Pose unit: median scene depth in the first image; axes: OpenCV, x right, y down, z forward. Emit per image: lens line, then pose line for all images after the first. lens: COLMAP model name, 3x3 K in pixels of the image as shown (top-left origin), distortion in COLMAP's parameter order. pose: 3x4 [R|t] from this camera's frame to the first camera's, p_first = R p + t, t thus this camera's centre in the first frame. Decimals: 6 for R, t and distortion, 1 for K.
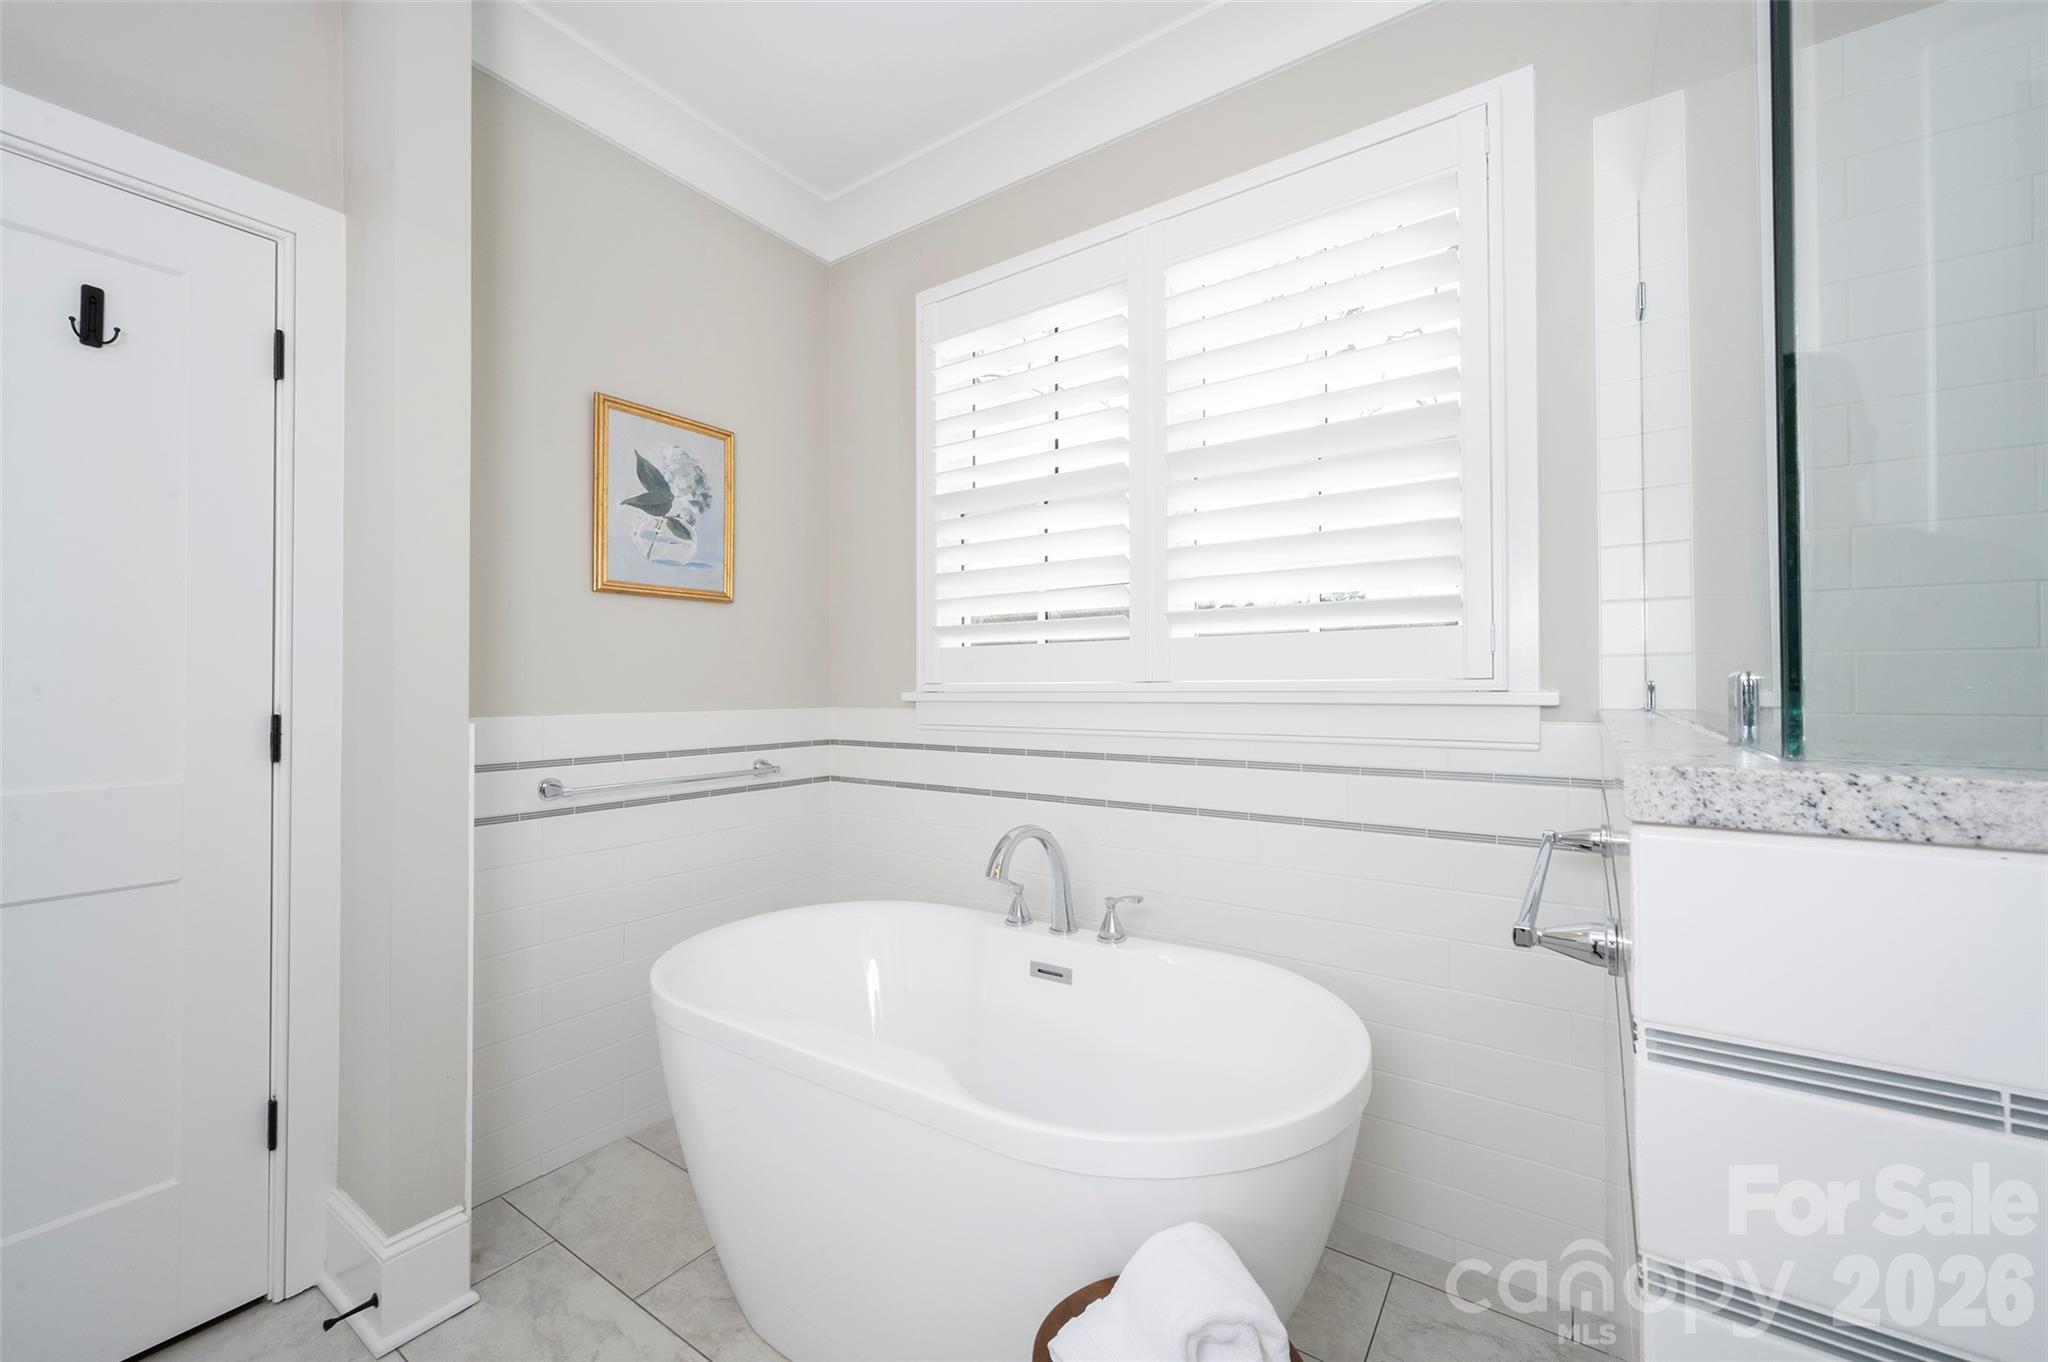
lens RADIAL K [[810.2, 0, 1022.2], [0, 810.2, 677.9], [0, 0, 1]] dist [0.000457, 0.000465]
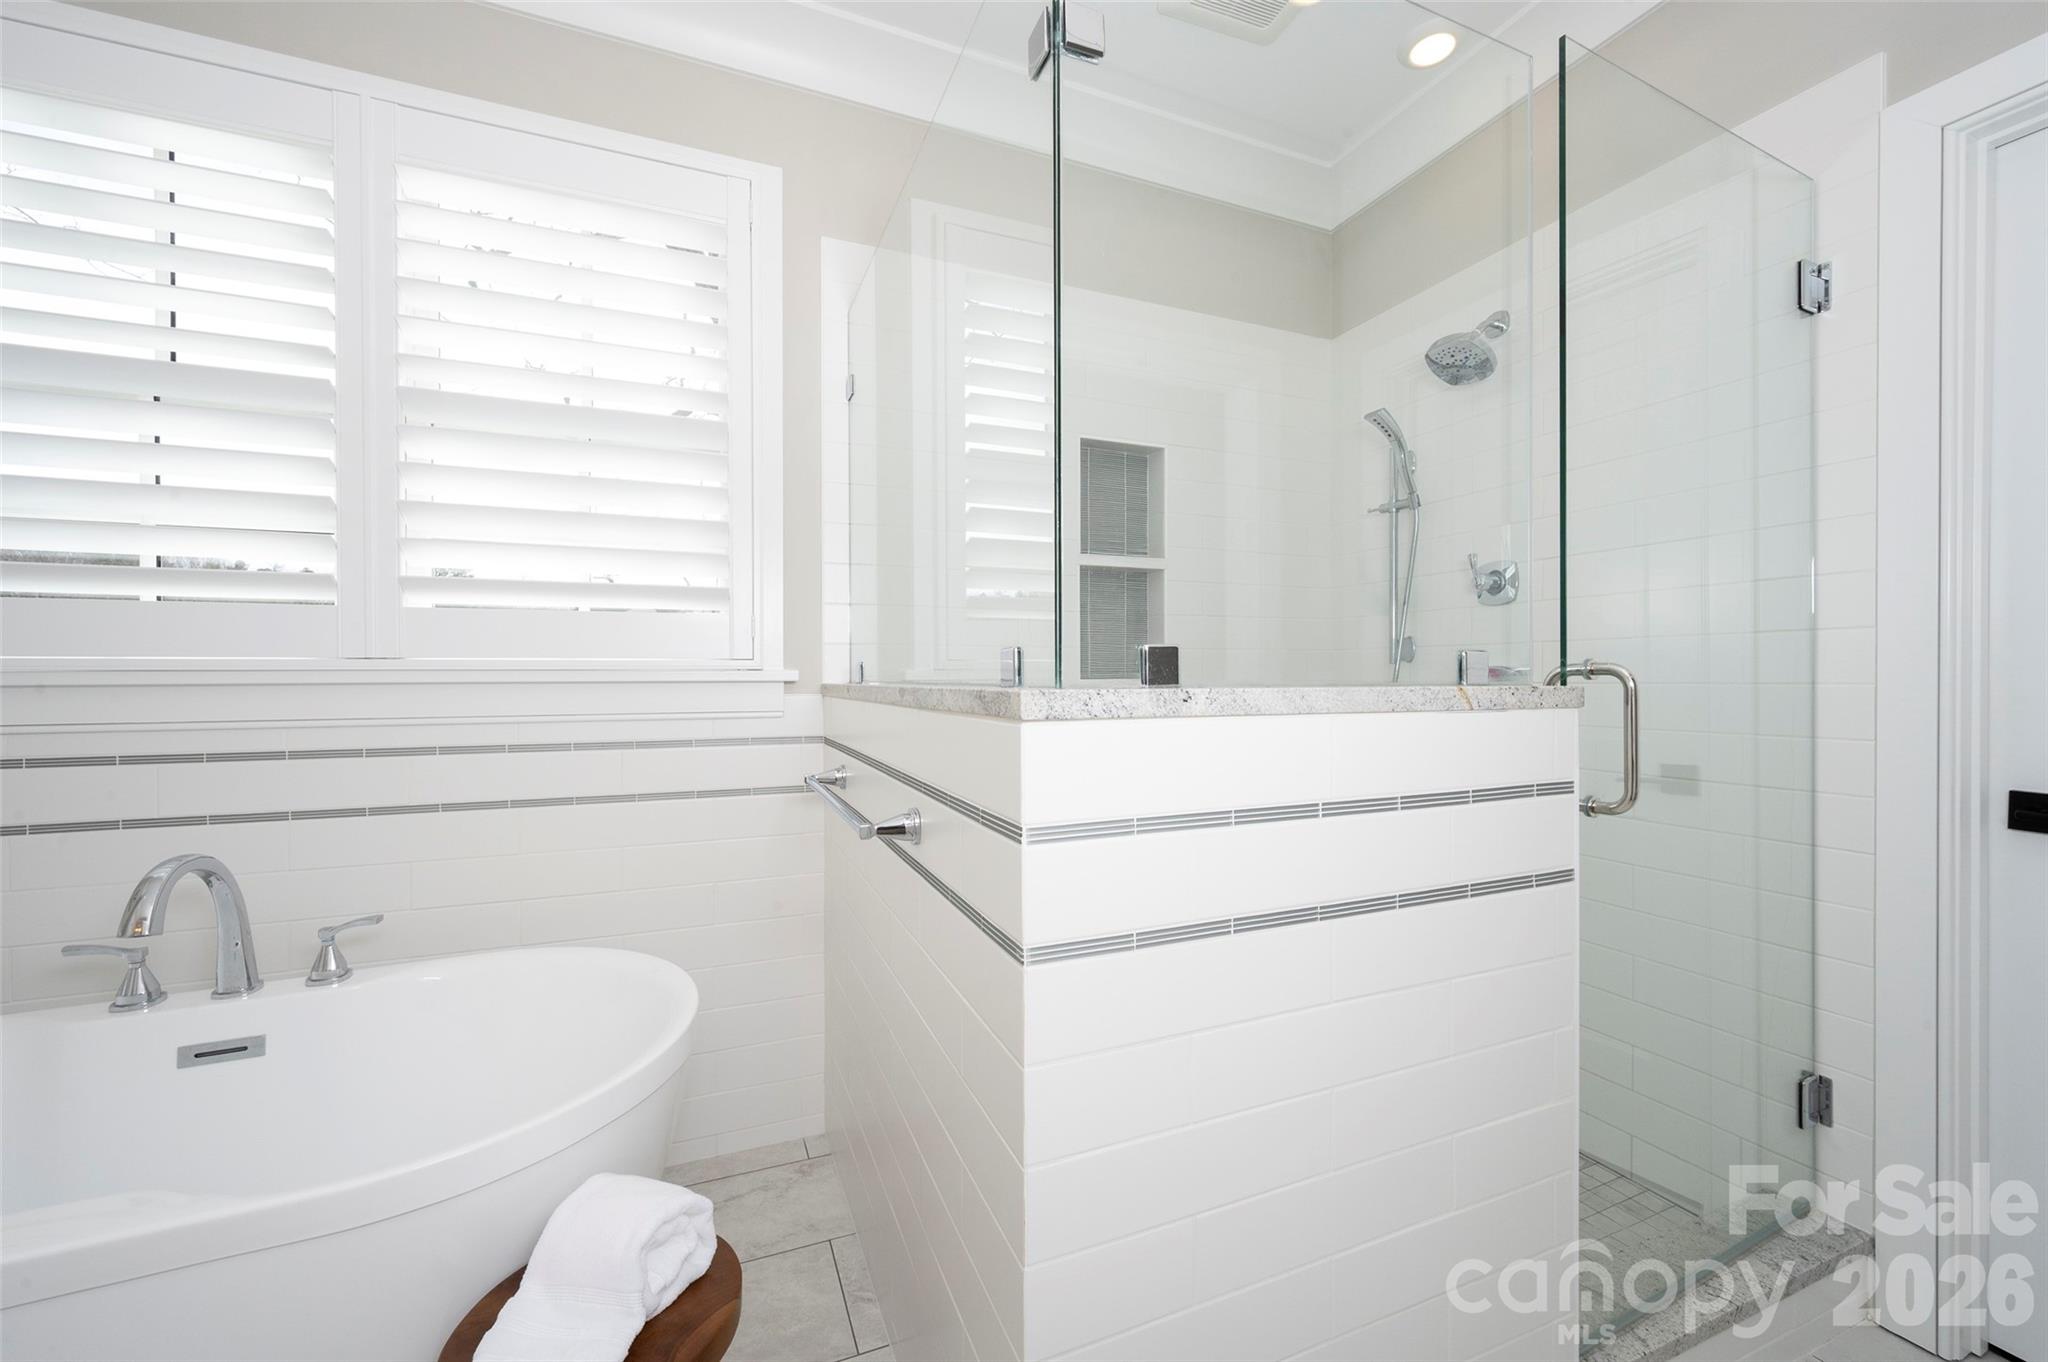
lens RADIAL K [[810.2, 0, 1027.9], [0, 810.2, 679.2], [0, 0, 1]] dist [0.000457, 0.000465]
pose [[0.541293, -0.002426, 0.840831, -0.176683], [-0.008619, 0.999927, 0.008434, 0.013576], [-0.840790, -0.011812, 0.541232, -0.006741]]
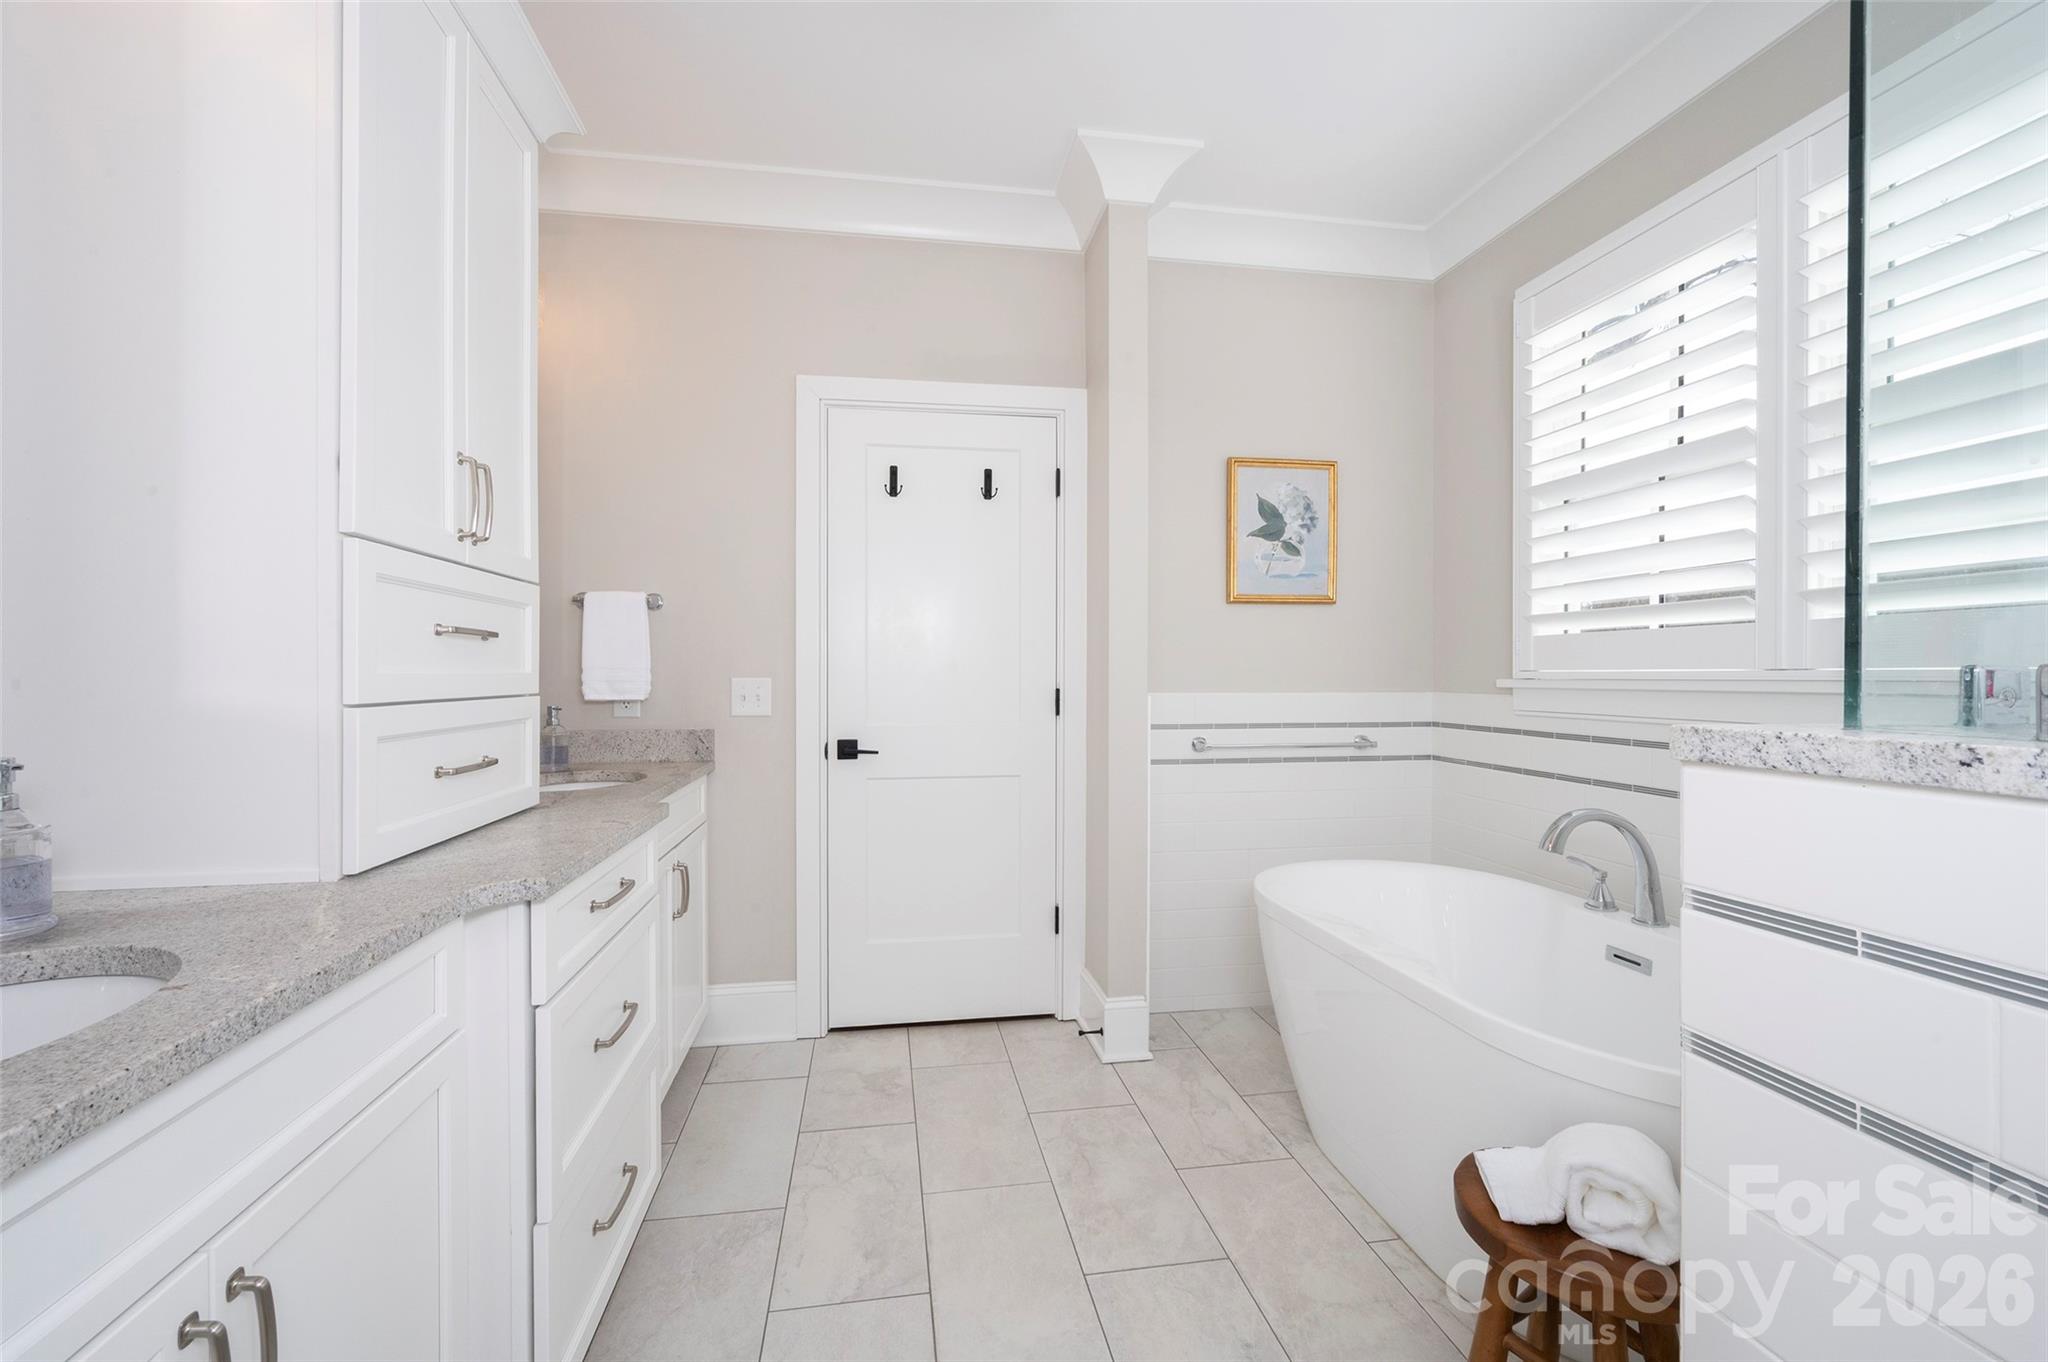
lens RADIAL K [[810.2, 0, 1005.7], [0, 810.2, 677.1], [0, 0, 1]] dist [0.000457, 0.000465]
pose [[0.692641, 0.007481, -0.721243, 0.210515], [0.004544, 0.999881, 0.014735, -0.004132], [0.721268, -0.013483, 0.692525, -0.232007]]
